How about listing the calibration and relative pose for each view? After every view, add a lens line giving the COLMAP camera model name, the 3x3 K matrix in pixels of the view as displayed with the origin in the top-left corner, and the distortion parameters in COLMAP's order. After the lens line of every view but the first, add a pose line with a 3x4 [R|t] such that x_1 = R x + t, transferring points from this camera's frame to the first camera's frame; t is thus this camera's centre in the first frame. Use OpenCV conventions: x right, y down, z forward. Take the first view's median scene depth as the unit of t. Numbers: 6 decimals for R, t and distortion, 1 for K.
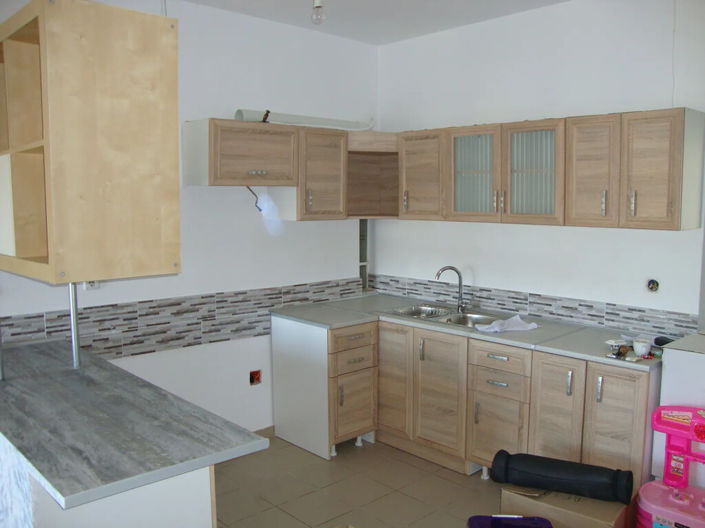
lens RADIAL K [[636.0, 0, 352.5], [0, 636.0, 264.0], [0, 0, 1]] dist [-0.193648, 0.239769]
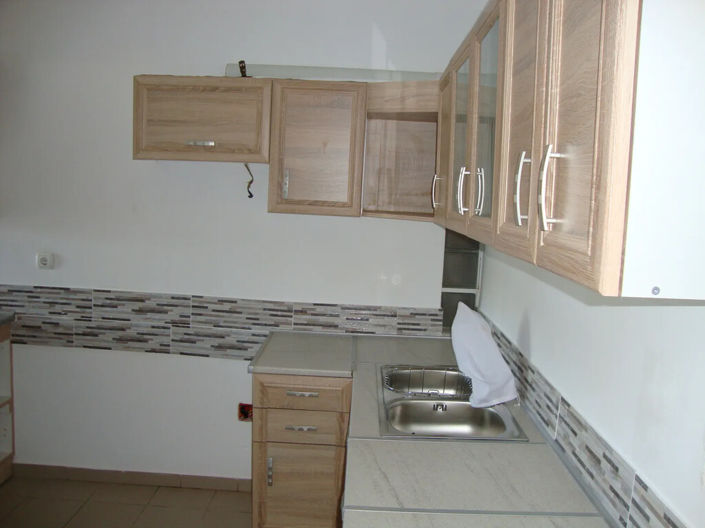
lens RADIAL K [[636.0, 0, 352.5], [0, 636.0, 264.0], [0, 0, 1]] dist [-0.193648, 0.239769]
pose [[0.712203, 0.116944, -0.692164, 0.488002], [-0.118149, 0.991929, 0.046021, -0.055695], [0.691960, 0.049002, 0.720271, 0.570968]]
